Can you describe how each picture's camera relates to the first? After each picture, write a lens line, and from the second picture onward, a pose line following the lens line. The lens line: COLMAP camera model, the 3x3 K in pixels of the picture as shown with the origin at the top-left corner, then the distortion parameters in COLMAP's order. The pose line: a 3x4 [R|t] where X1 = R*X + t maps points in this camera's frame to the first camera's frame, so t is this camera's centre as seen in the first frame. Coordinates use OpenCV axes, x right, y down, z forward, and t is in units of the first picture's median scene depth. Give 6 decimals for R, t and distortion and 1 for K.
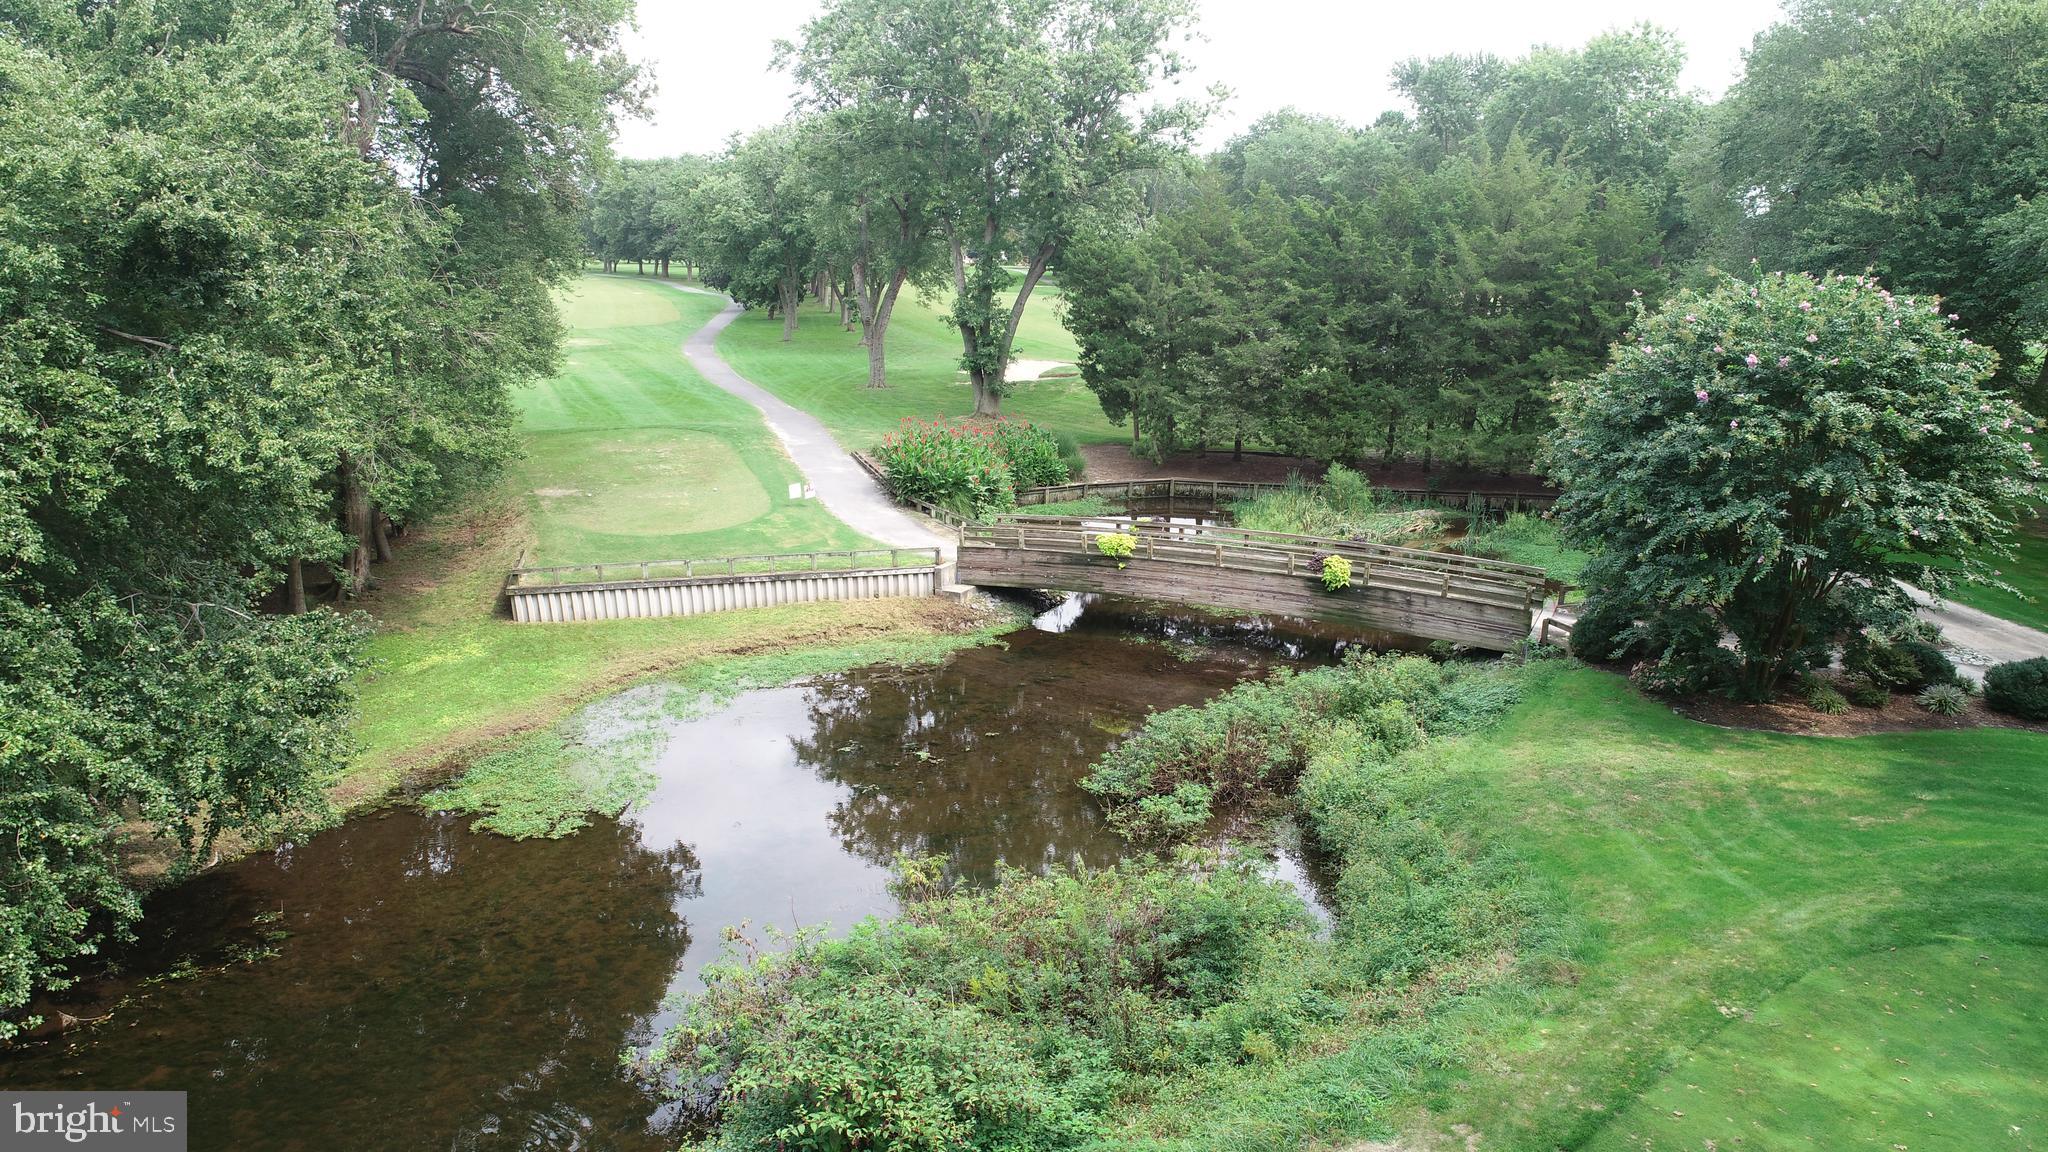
lens RADIAL K [[1374.2, 0, 1028.1], [0, 1374.2, 578.4], [0, 0, 1]] dist [-0.000662, -0.001677]
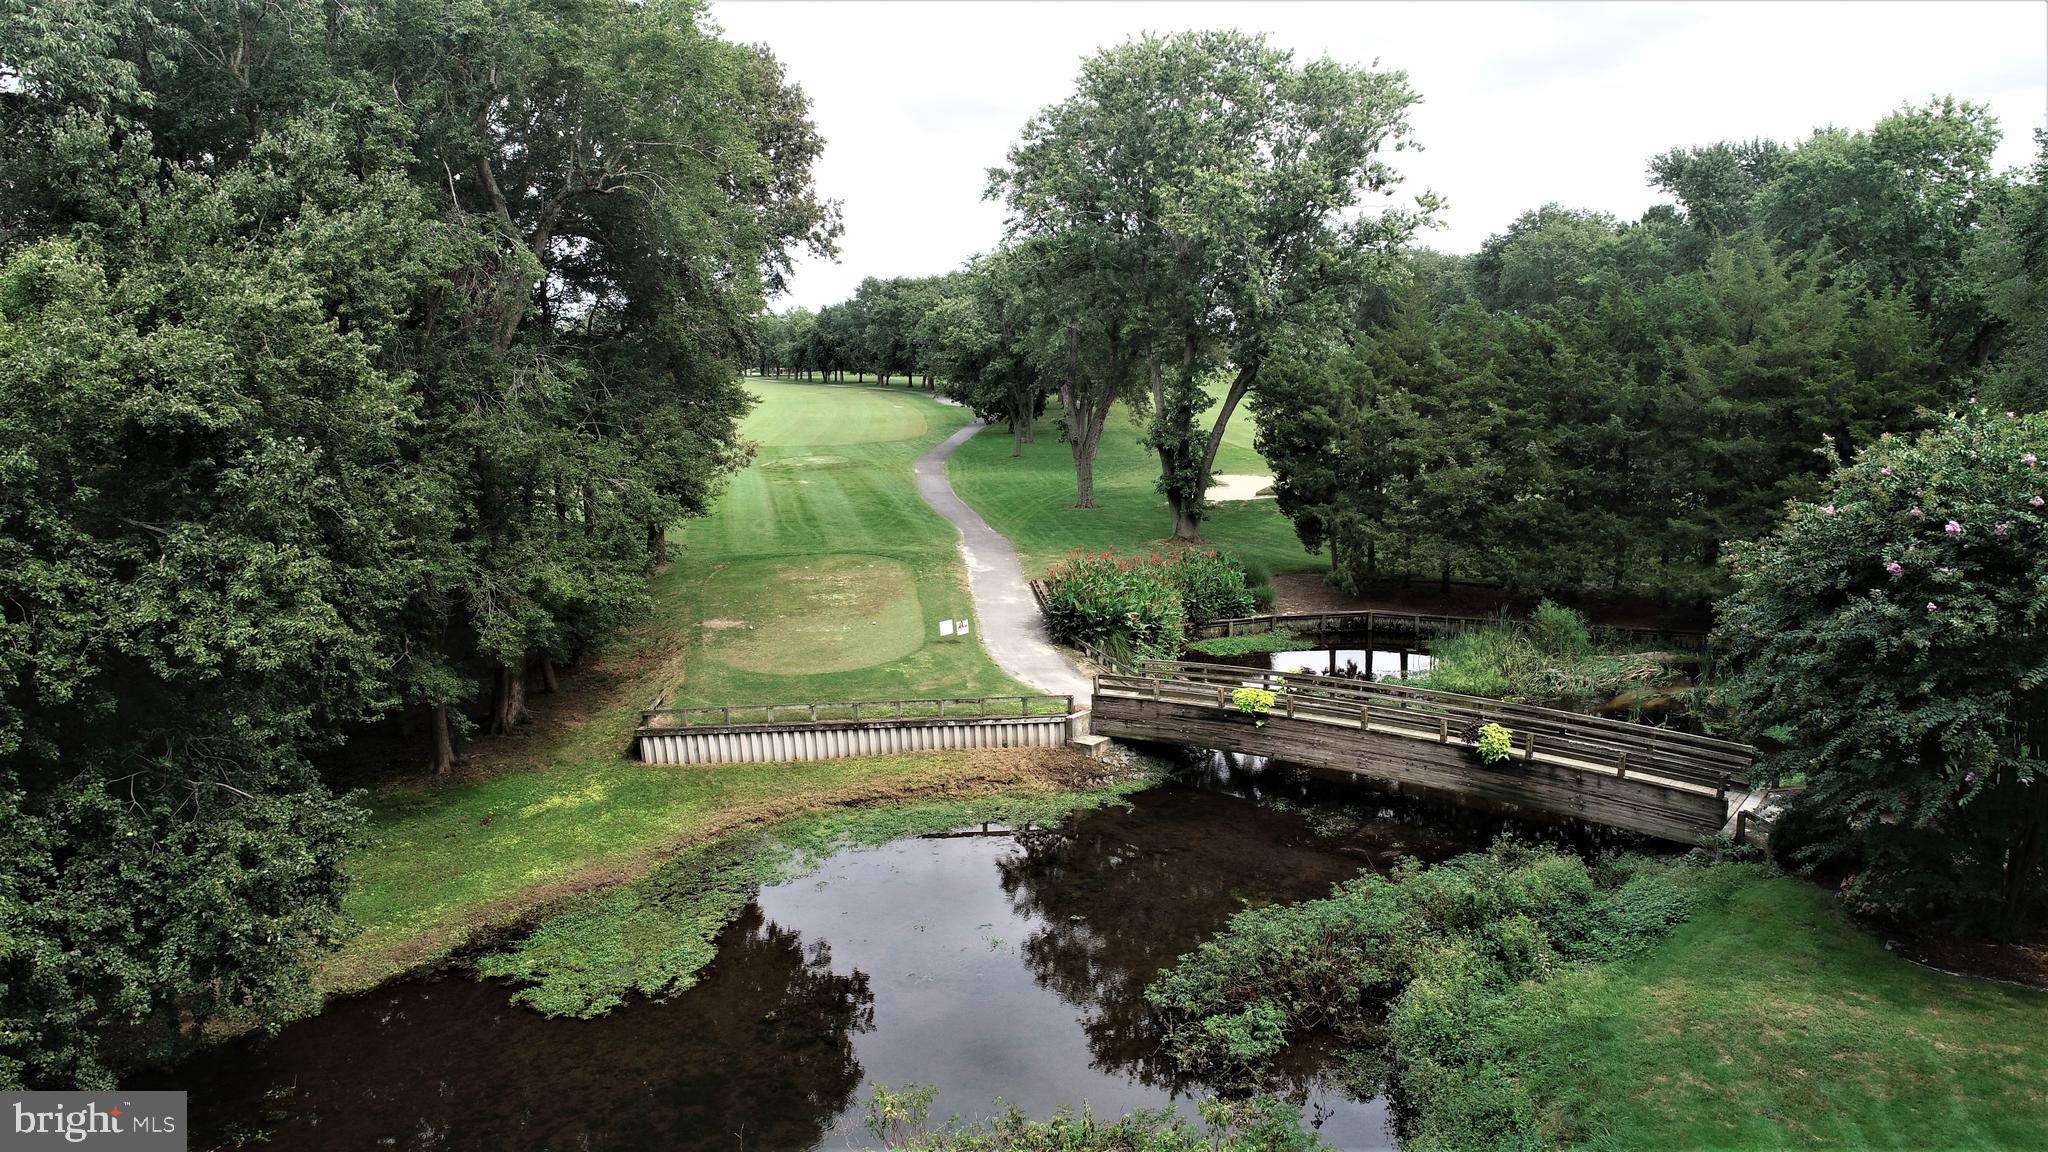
lens RADIAL K [[1374.2, 0, 1020.8], [0, 1374.2, 579.8], [0, 0, 1]] dist [-0.000662, -0.001677]
pose [[0.979702, 0.008653, -0.200272, 0.092945], [-0.023071, 0.997296, -0.069770, -0.036639], [0.199126, 0.072974, 0.977253, 0.062919]]
